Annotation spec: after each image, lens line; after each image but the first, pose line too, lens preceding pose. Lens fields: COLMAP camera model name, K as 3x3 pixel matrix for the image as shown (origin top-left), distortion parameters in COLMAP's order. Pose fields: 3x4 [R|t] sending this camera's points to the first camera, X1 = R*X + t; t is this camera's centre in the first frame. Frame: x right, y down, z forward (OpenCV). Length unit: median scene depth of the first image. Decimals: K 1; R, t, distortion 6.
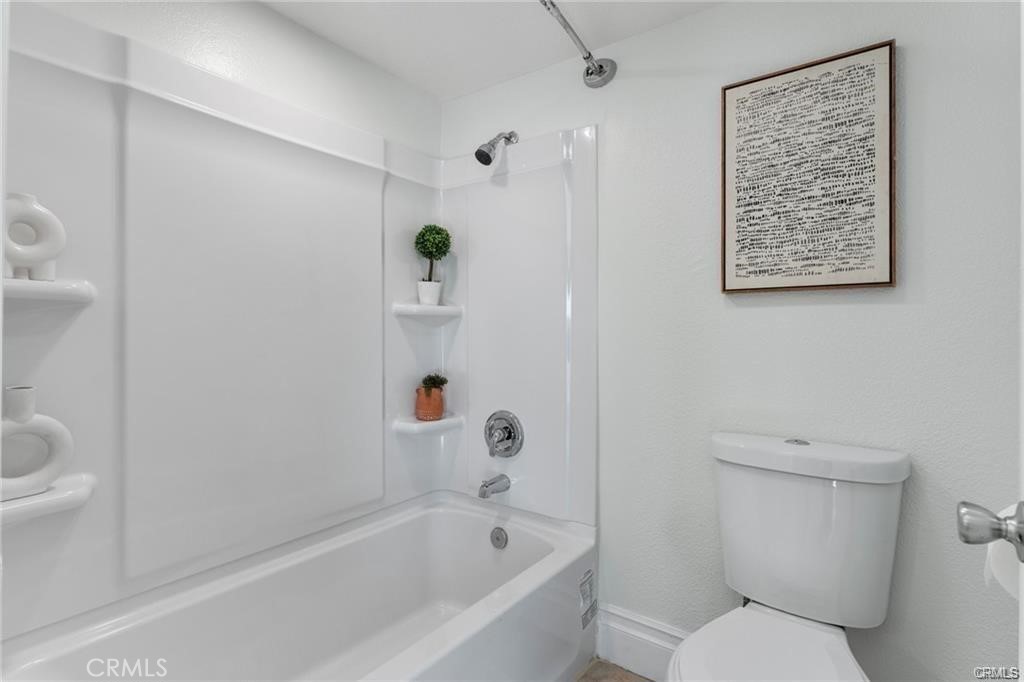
lens RADIAL K [[502.3, 0, 513.0], [0, 502.3, 337.0], [0, 0, 1]] dist [-0.002456, 0.000661]
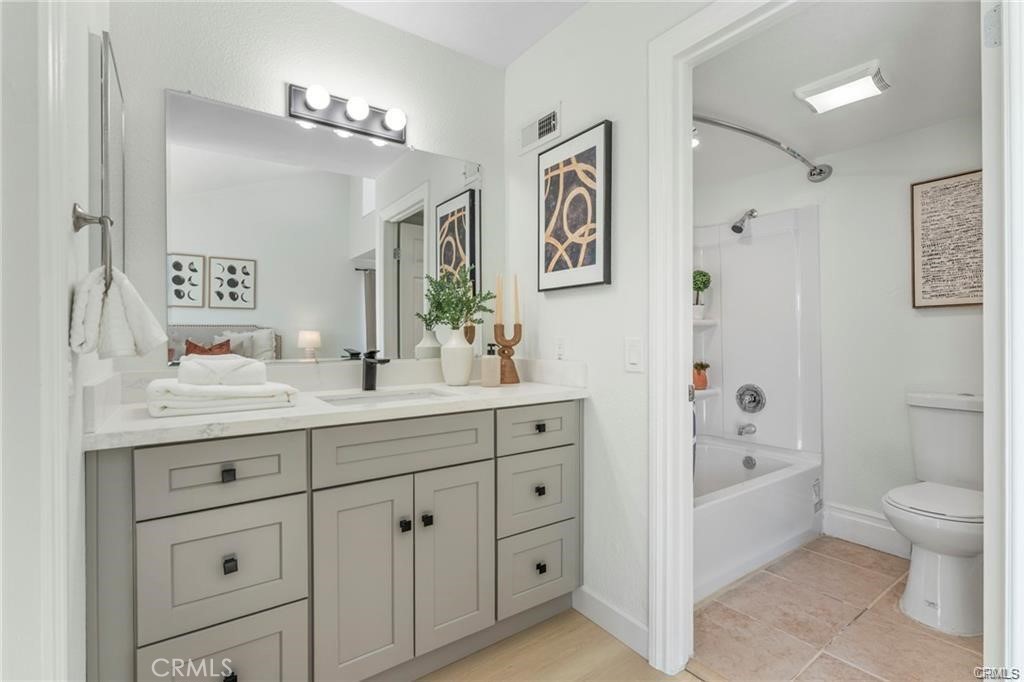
lens RADIAL K [[476.9, 0, 508.5], [0, 476.9, 341.3], [0, 0, 1]] dist [0.001046, -0.001196]
pose [[0.944119, -0.010265, -0.329446, -0.288705], [0.007098, 0.999916, -0.010814, 0.025131], [0.329530, 0.007872, 0.944112, -0.821465]]
